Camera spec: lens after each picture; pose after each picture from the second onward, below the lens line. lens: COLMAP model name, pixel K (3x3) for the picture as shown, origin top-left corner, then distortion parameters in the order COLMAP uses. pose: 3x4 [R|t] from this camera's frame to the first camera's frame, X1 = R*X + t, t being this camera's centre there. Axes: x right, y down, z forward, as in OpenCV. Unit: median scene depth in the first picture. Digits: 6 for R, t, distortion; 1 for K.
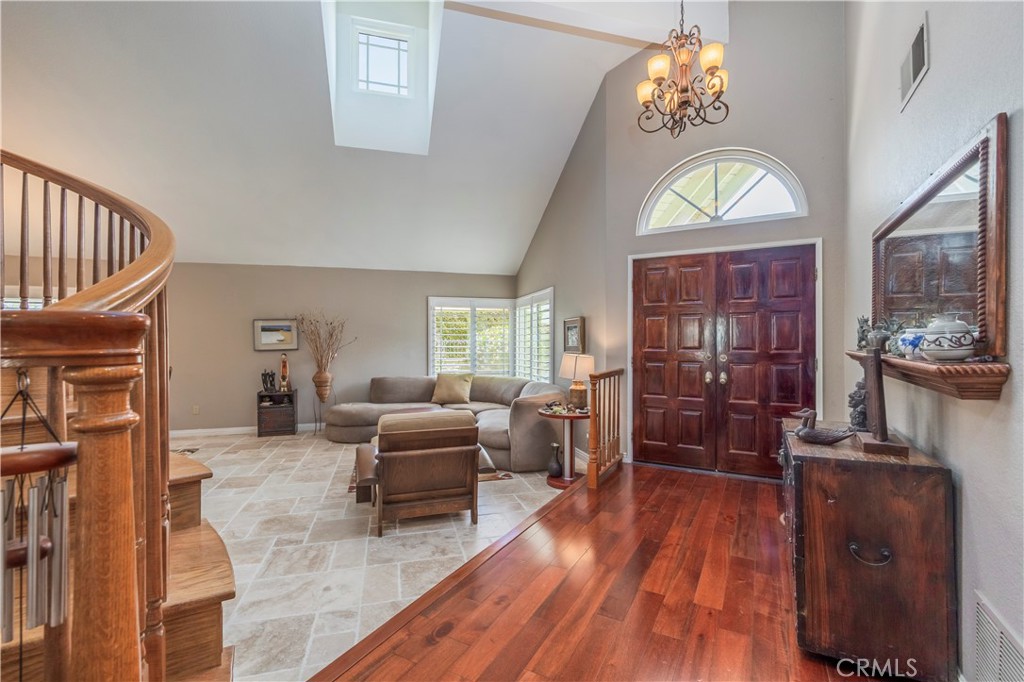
lens RADIAL K [[452.5, 0, 512.0], [0, 452.5, 341.0], [0, 0, 1]] dist [0.001074, 0.000292]
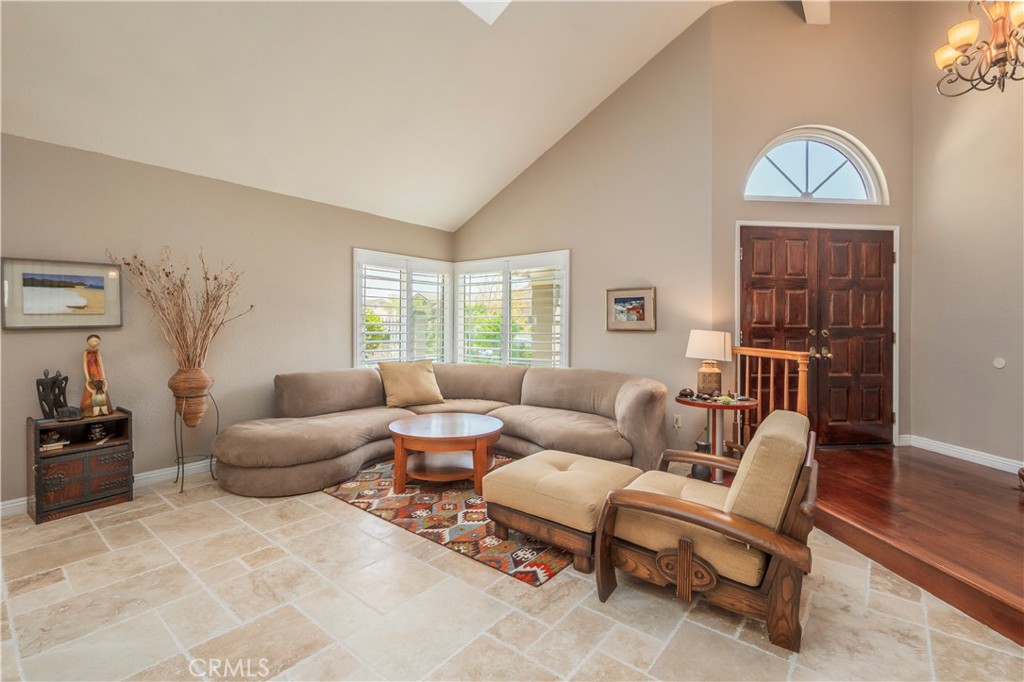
lens RADIAL K [[458.3, 0, 517.9], [0, 458.3, 325.6], [0, 0, 1]] dist [0.000202, -0.000411]
pose [[0.808912, 0.003500, 0.587919, -0.582208], [-0.006651, 0.999973, 0.003198, 0.018467], [-0.587892, -0.006497, 0.808913, 0.478457]]
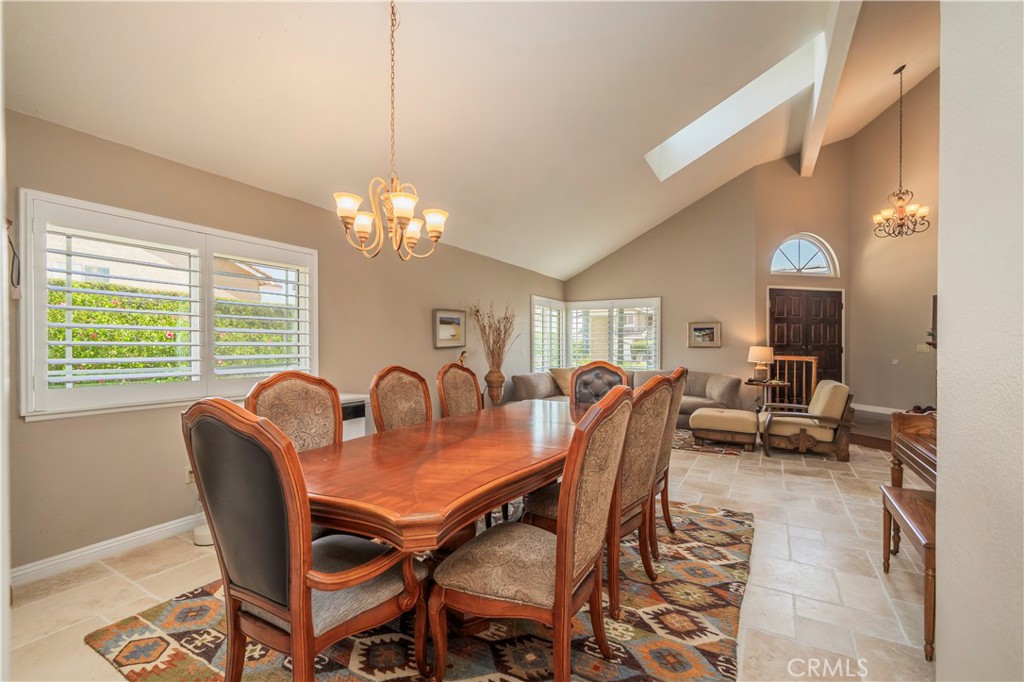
lens RADIAL K [[450.2, 0, 518.2], [0, 450.2, 343.7], [0, 0, 1]] dist [-0.000349, -0.000128]
pose [[0.708029, 0.000298, 0.706184, -1.400415], [-0.000846, 1.000000, 0.000426, 0.017885], [-0.706183, -0.000899, 0.708029, 0.453392]]
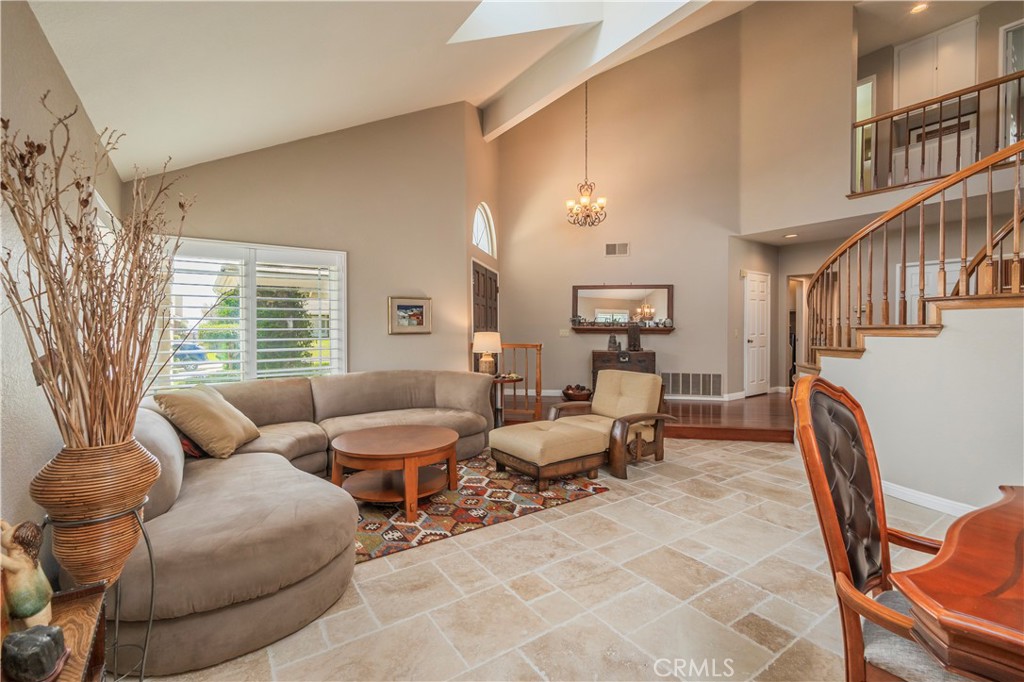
lens RADIAL K [[443.5, 0, 510.9], [0, 443.5, 329.4], [0, 0, 1]] dist [-0.000801, -0.000090]
pose [[-0.324215, -0.004128, 0.945974, -0.927526], [-0.004536, 0.999986, 0.002809, 0.016164], [-0.945973, -0.003380, -0.324229, 1.217384]]
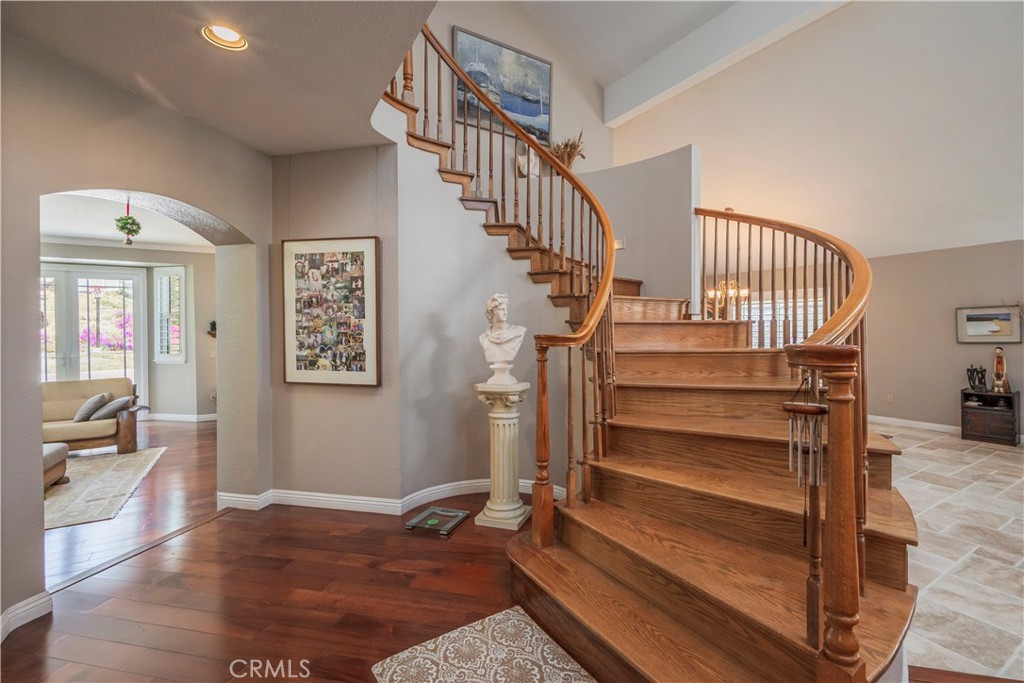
lens RADIAL K [[453.7, 0, 531.0], [0, 453.7, 332.3], [0, 0, 1]] dist [0.000328, -0.000238]
pose [[0.286655, 0.005995, -0.958015, 0.073831], [0.005613, 0.999953, 0.007937, -0.015576], [0.958017, -0.007652, 0.286608, -0.101556]]
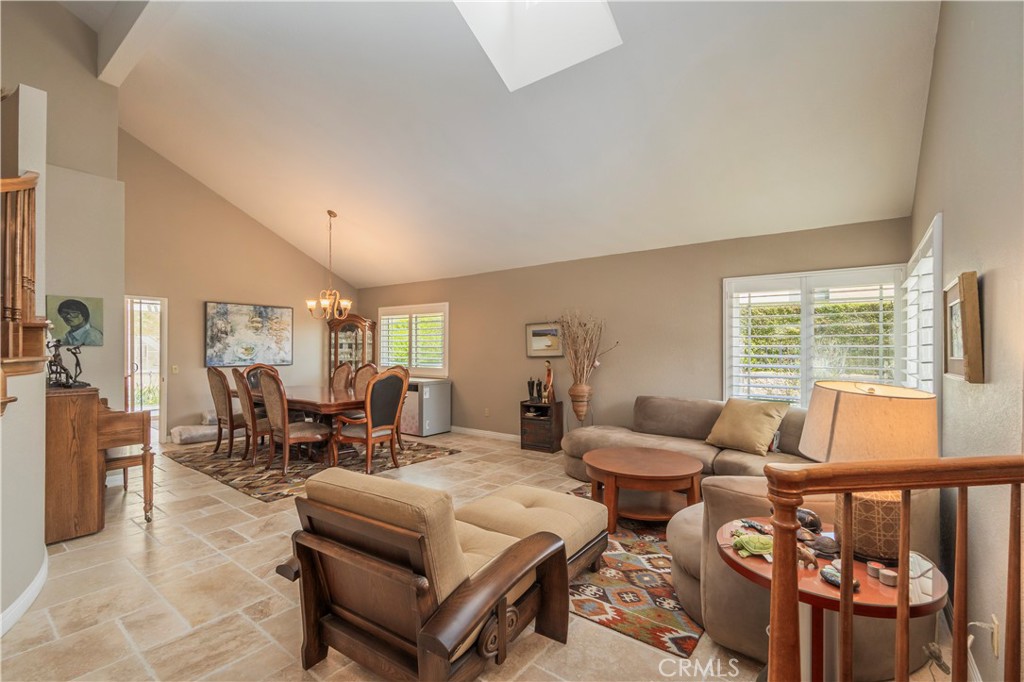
lens RADIAL K [[451.4, 0, 509.7], [0, 451.4, 349.7], [0, 0, 1]] dist [0.000475, -0.000073]
pose [[0.596003, 0.004400, -0.802970, 0.232535], [0.002256, 0.999972, 0.007154, -0.001198], [0.802979, -0.006075, 0.595976, 0.552946]]
